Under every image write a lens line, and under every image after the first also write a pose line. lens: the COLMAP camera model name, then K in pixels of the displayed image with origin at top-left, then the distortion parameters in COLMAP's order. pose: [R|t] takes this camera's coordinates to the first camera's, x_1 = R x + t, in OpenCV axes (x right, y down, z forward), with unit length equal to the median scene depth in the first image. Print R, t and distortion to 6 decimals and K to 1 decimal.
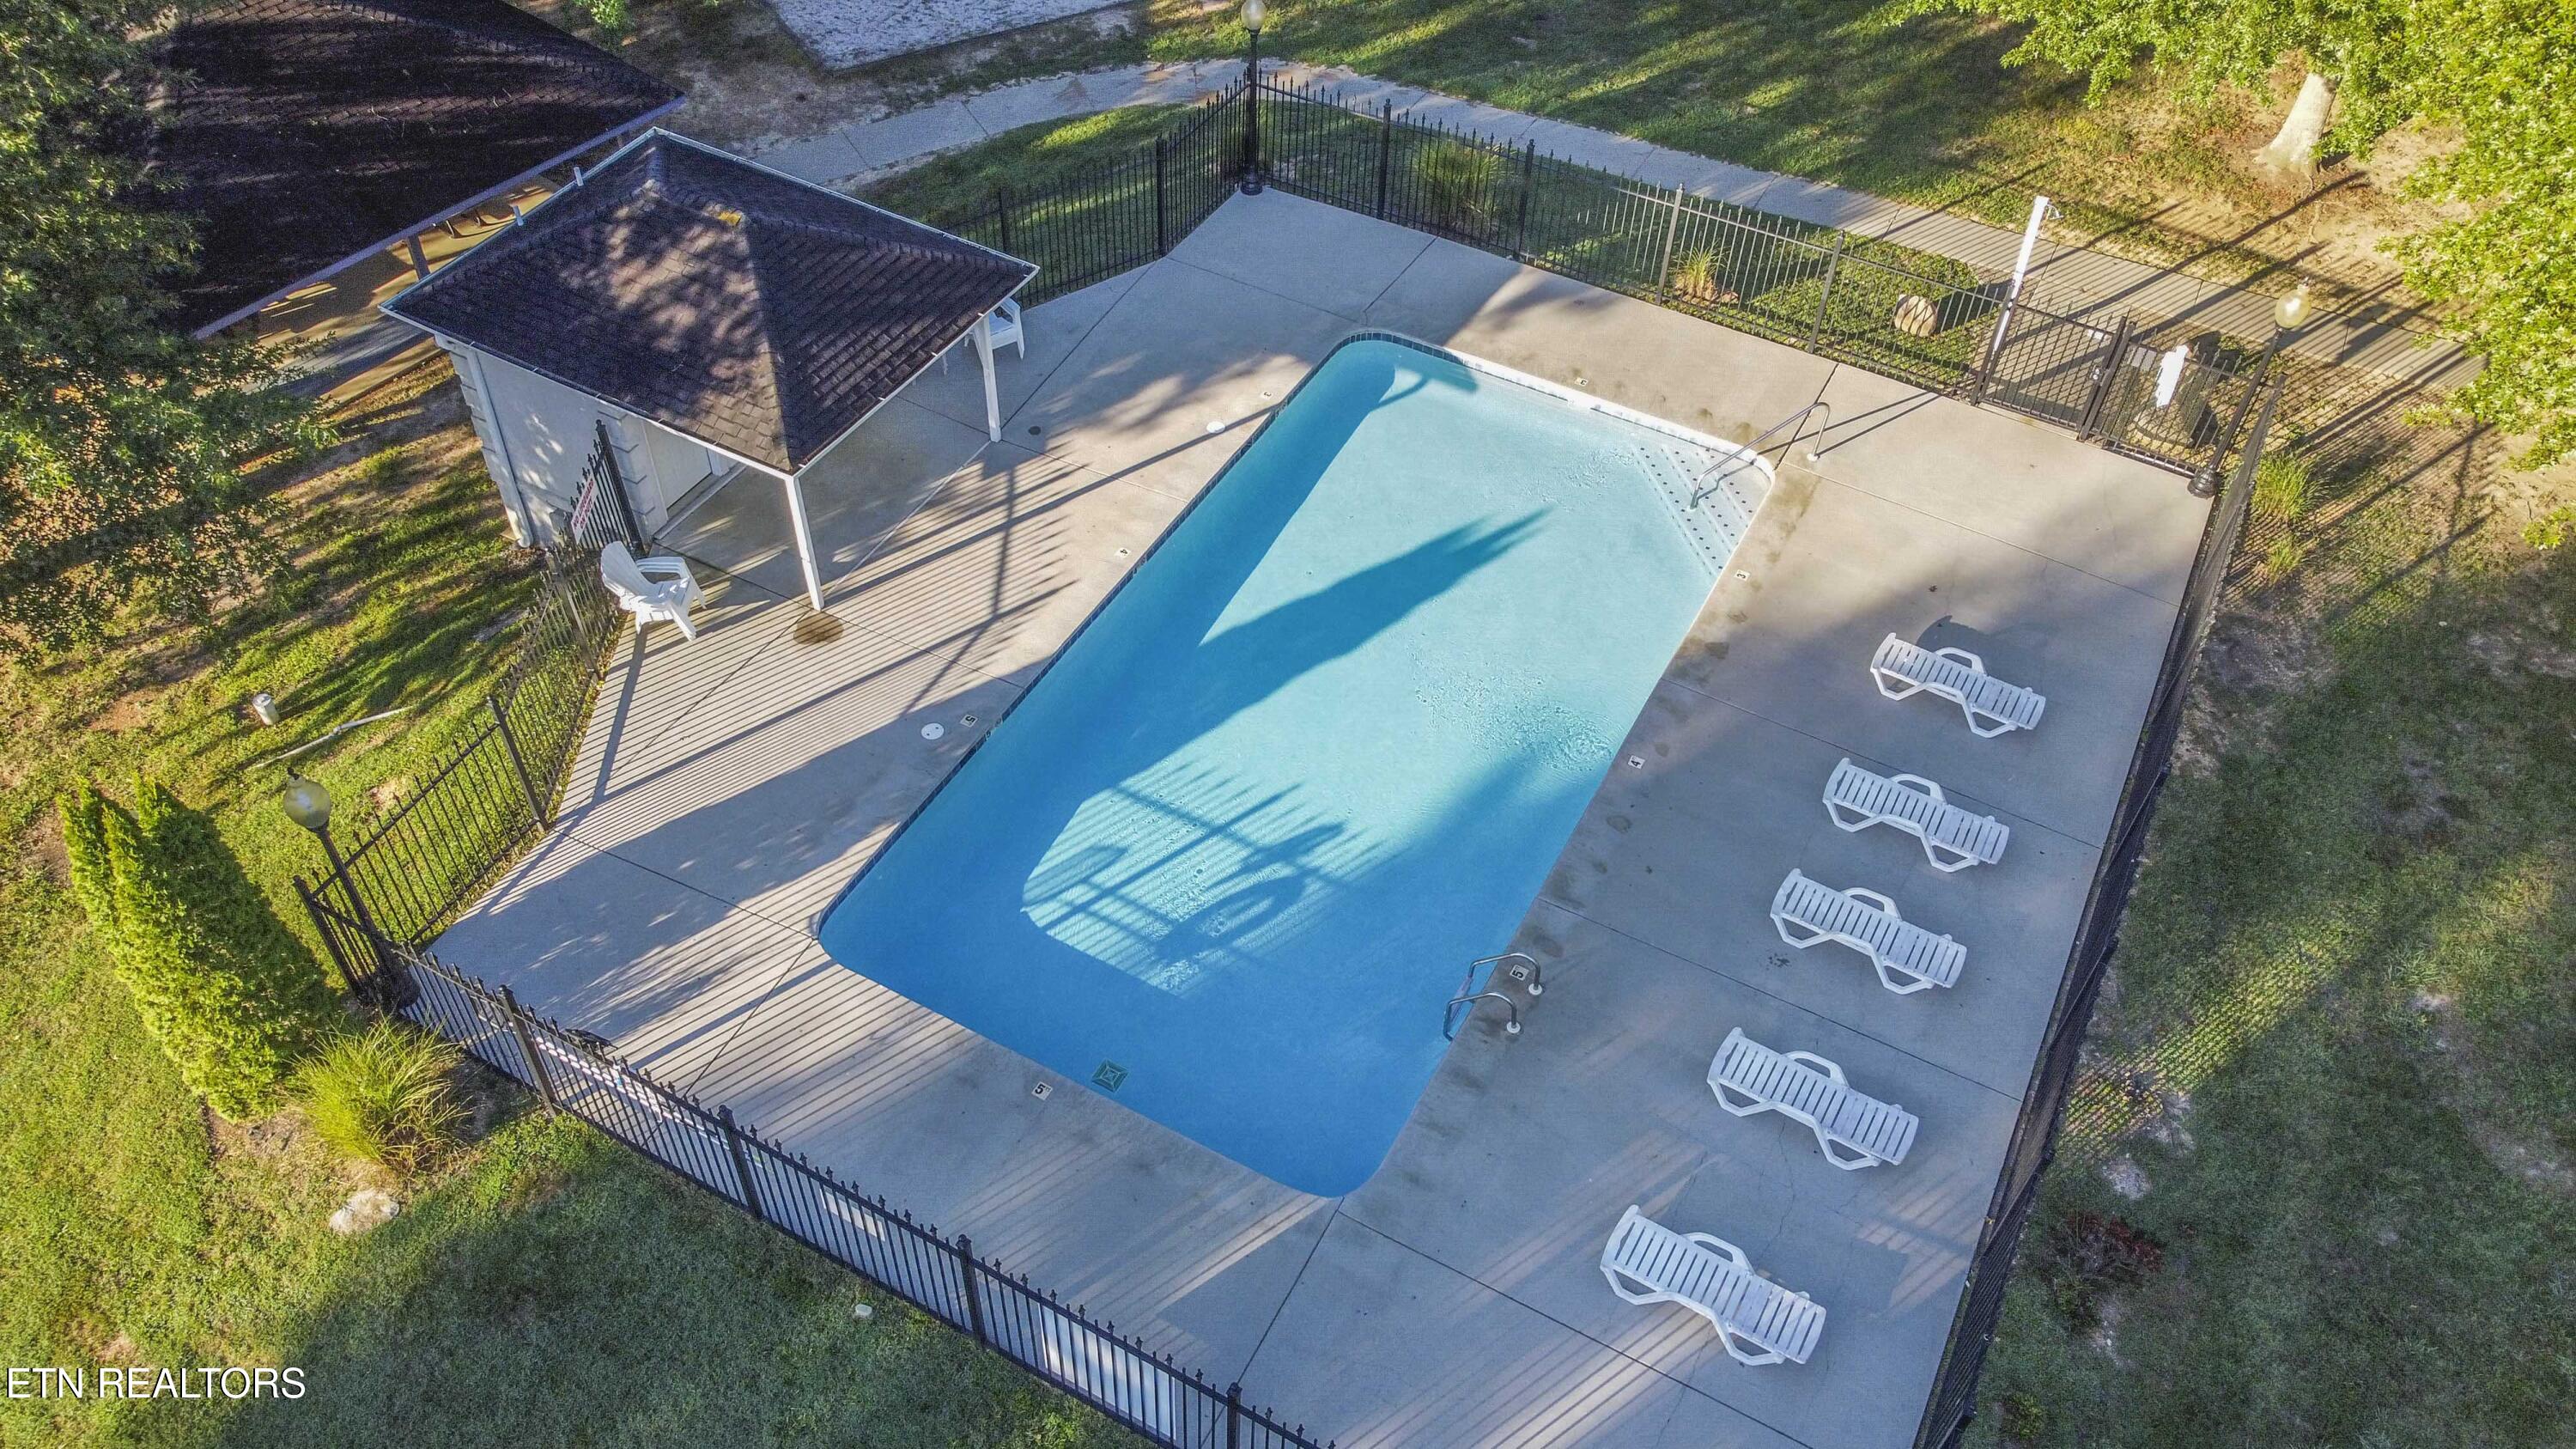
lens RADIAL K [[1949.8, 0, 1287.4], [0, 1949.8, 729.5], [0, 0, 1]] dist [0.005900, -0.009825]
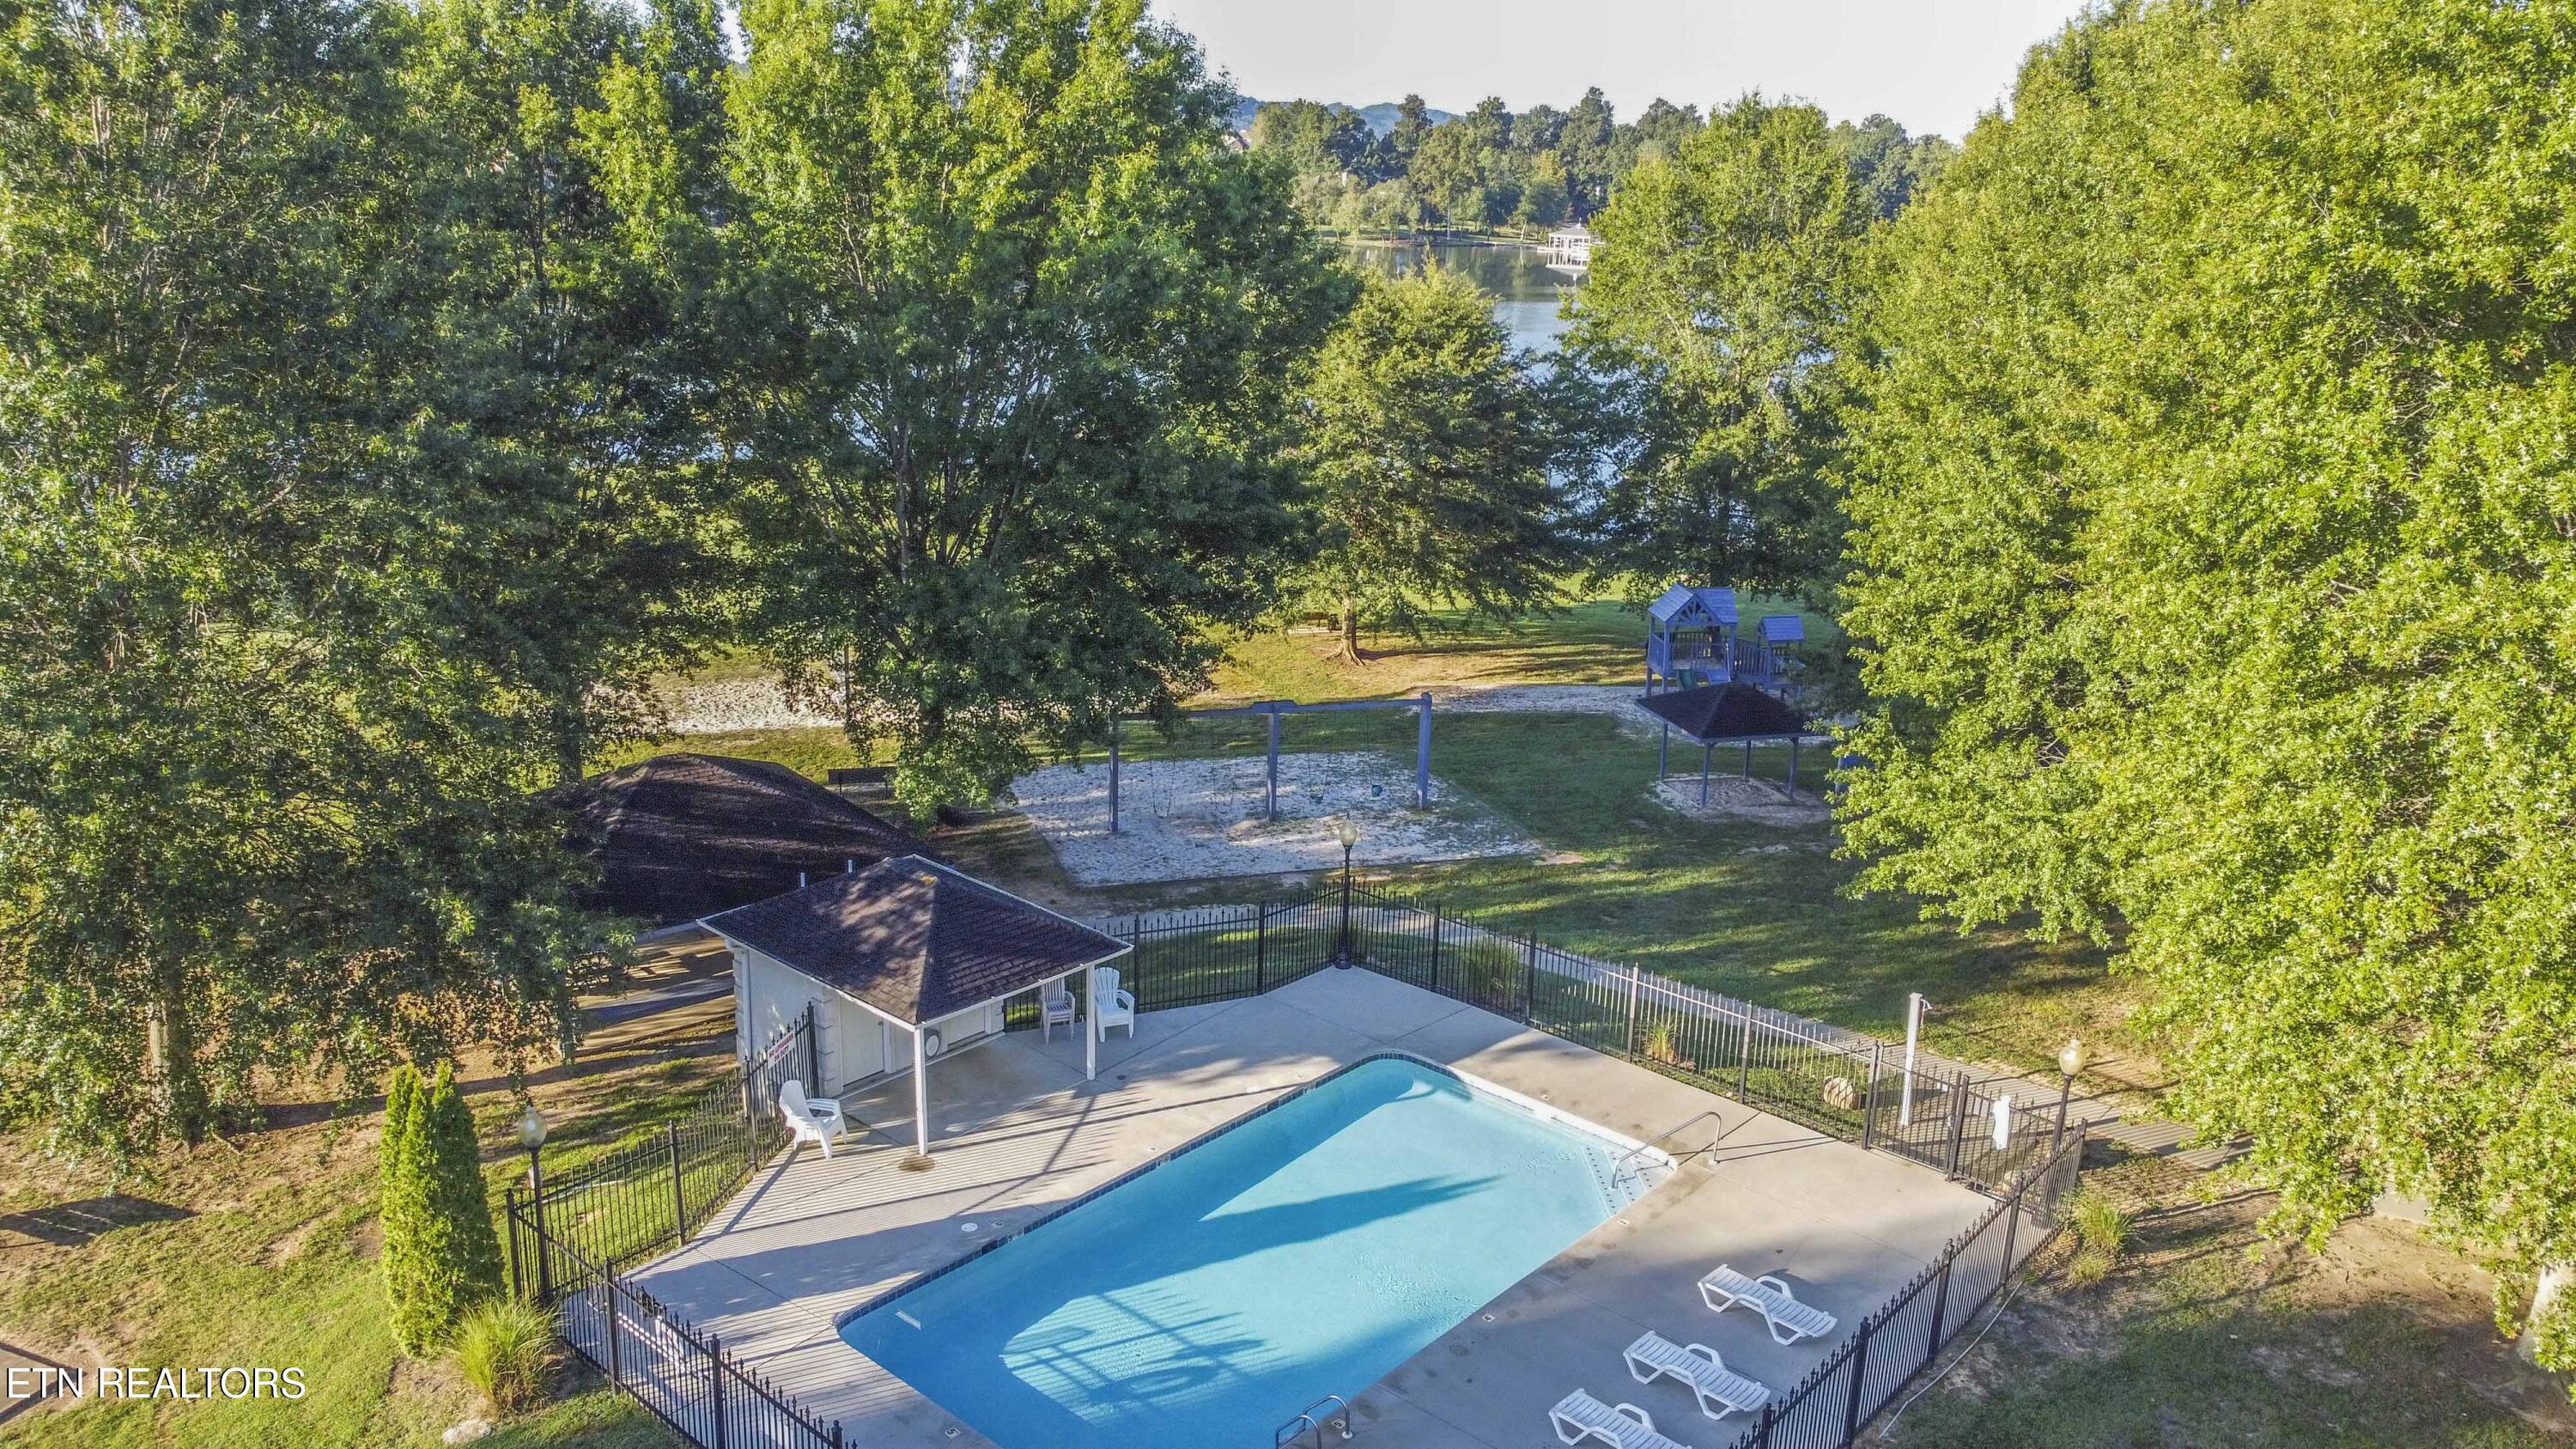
lens RADIAL K [[1949.8, 0, 1287.2], [0, 1949.8, 719.0], [0, 0, 1]] dist [0.005900, -0.009825]
pose [[0.975356, 0.061248, -0.211967, 0.266847], [-0.161301, 0.853430, -0.495620, 0.300712], [0.150543, 0.517596, 0.842277, -0.257458]]
